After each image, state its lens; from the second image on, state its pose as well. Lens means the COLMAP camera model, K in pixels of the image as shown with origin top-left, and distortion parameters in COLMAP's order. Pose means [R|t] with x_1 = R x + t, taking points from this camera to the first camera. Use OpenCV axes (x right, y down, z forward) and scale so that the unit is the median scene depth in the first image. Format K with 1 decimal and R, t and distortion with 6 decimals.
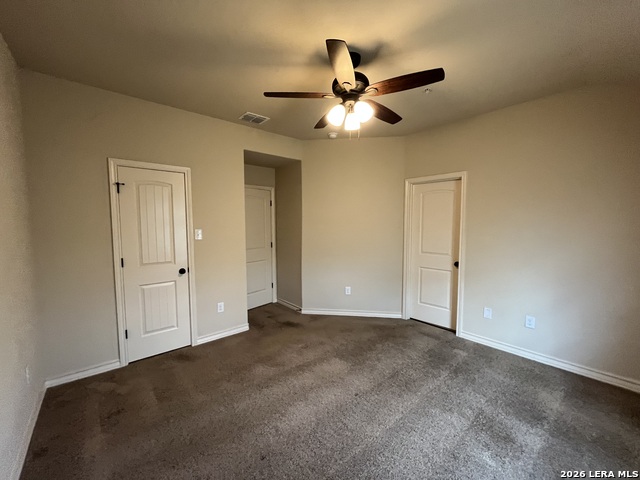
lens RADIAL K [[257.2, 0, 319.8], [0, 257.2, 240.6], [0, 0, 1]] dist [-0.002333, 0.000100]
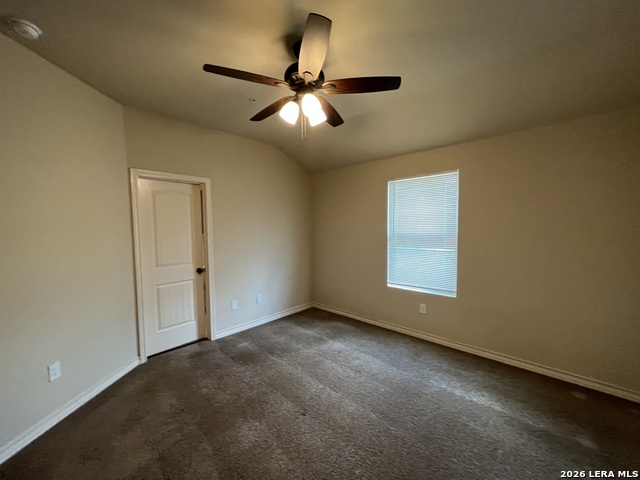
lens RADIAL K [[257.2, 0, 319.8], [0, 257.2, 240.6], [0, 0, 1]] dist [-0.002333, 0.000100]
pose [[-0.100623, -0.053472, 0.993487, -0.476880], [0.081316, 0.994772, 0.061777, -0.045191], [-0.991596, 0.087003, -0.095749, 0.626721]]
